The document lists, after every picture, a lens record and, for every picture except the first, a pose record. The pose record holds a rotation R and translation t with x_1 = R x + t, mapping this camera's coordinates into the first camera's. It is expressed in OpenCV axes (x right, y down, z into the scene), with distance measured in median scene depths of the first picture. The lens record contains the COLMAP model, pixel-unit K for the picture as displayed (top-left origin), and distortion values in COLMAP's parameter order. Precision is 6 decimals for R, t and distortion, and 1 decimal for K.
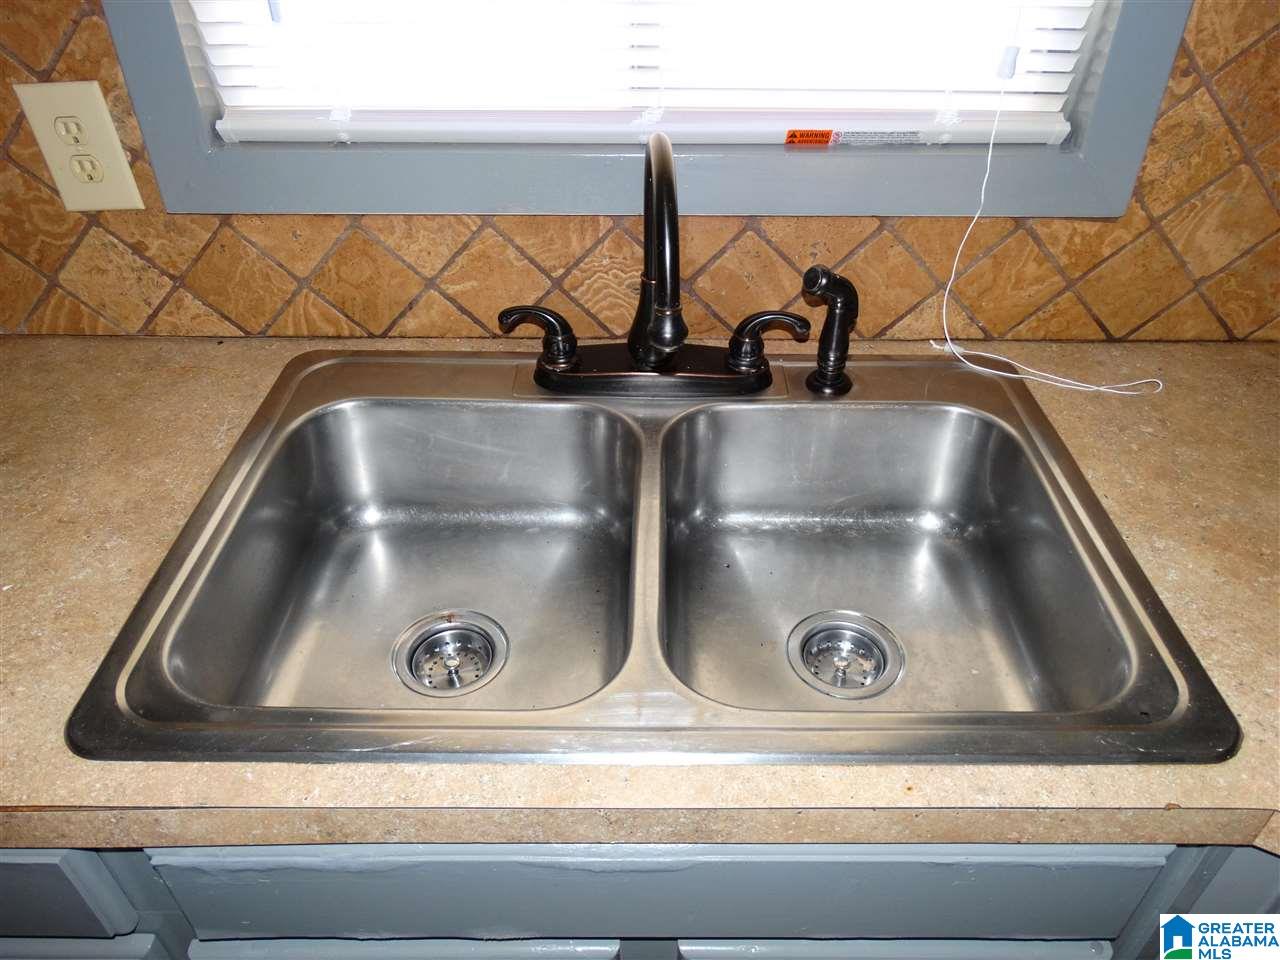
lens RADIAL K [[907.8, 0, 640.4], [0, 907.8, 475.2], [0, 0, 1]] dist [-0.003353, 0.003182]
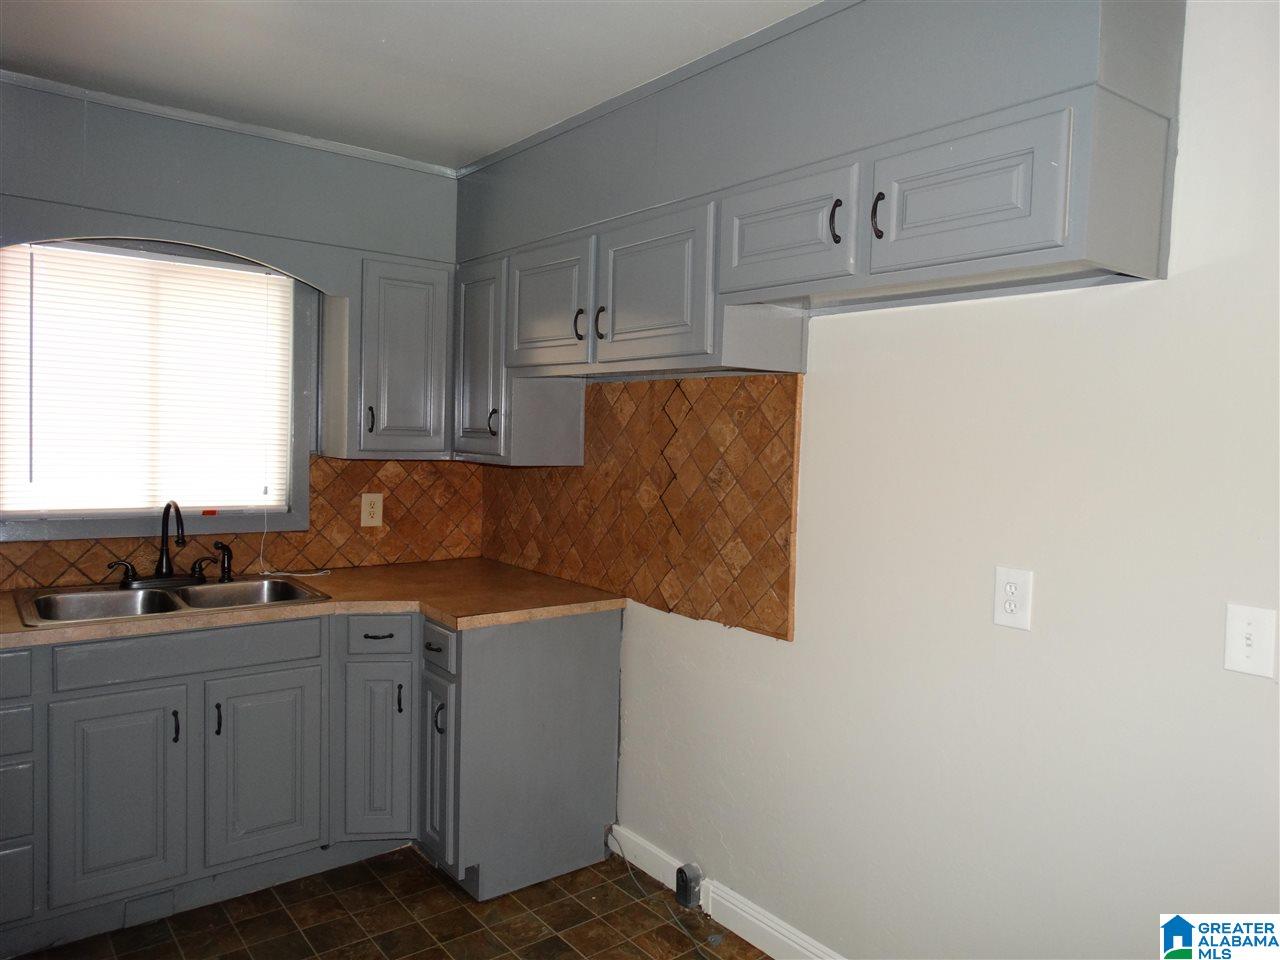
lens RADIAL K [[907.8, 0, 637.4], [0, 907.8, 478.9], [0, 0, 1]] dist [-0.003353, 0.003182]
pose [[0.792939, -0.006386, 0.609267, -0.590711], [0.344553, 0.829409, -0.439731, 1.515974], [-0.502524, 0.558605, 0.659871, -2.042999]]
